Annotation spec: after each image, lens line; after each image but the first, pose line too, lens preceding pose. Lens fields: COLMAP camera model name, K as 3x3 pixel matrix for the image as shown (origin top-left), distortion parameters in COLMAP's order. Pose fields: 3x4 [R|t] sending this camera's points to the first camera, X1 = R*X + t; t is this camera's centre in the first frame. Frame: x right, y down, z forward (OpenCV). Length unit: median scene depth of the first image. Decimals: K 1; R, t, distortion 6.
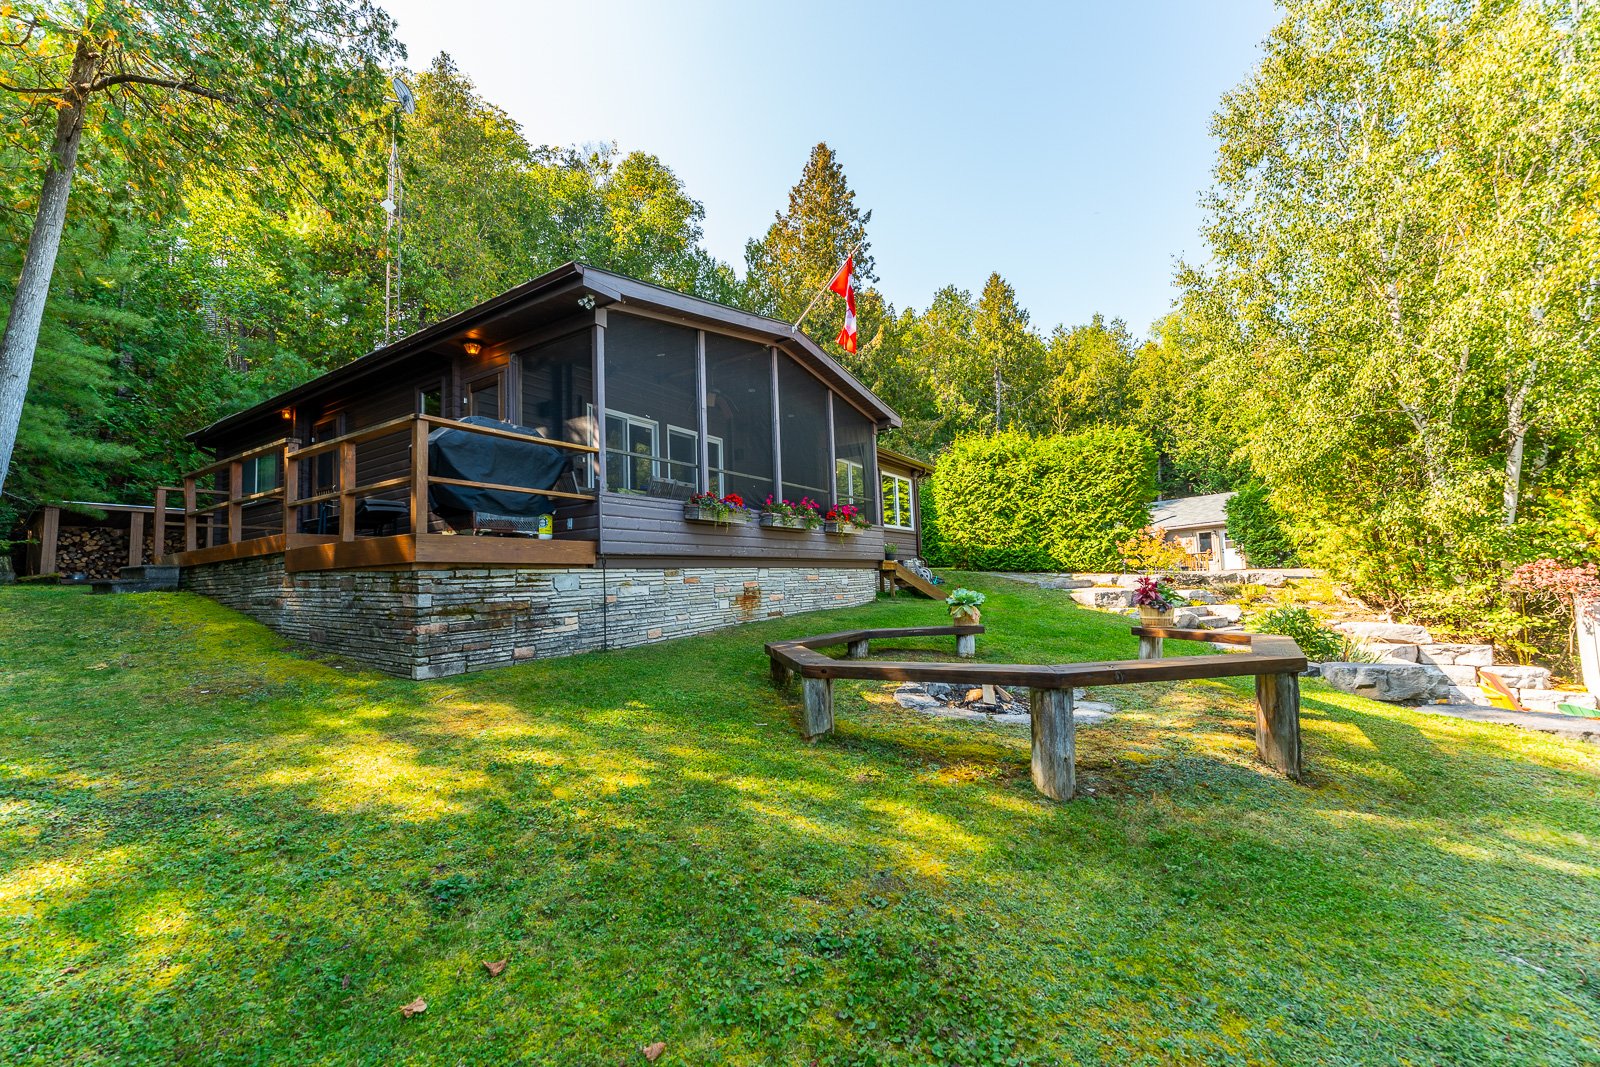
lens RADIAL K [[632.8, 0, 808.5], [0, 632.8, 536.7], [0, 0, 1]] dist [0.001119, -0.000127]
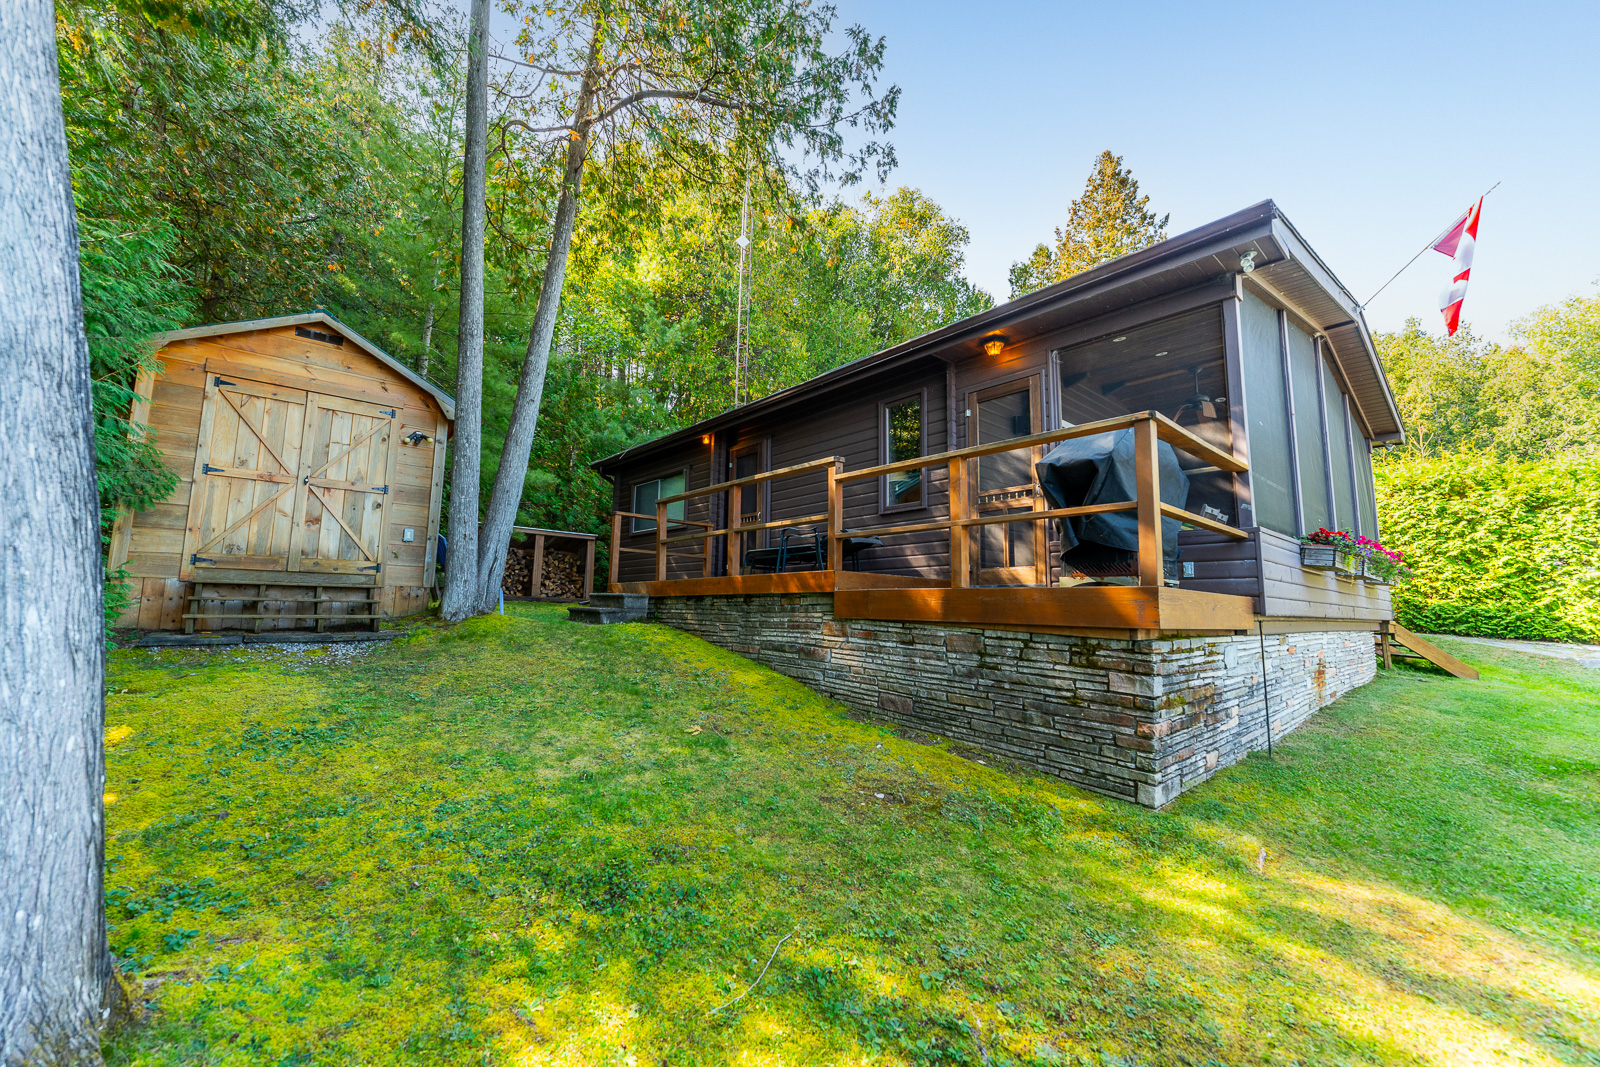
lens RADIAL K [[632.8, 0, 842.6], [0, 632.8, 535.9], [0, 0, 1]] dist [0.001119, -0.000127]
pose [[0.964531, 0.021148, -0.263121, -0.216603], [-0.034147, 0.998407, -0.044927, -0.004825], [0.261752, 0.052318, 0.963716, 0.073402]]
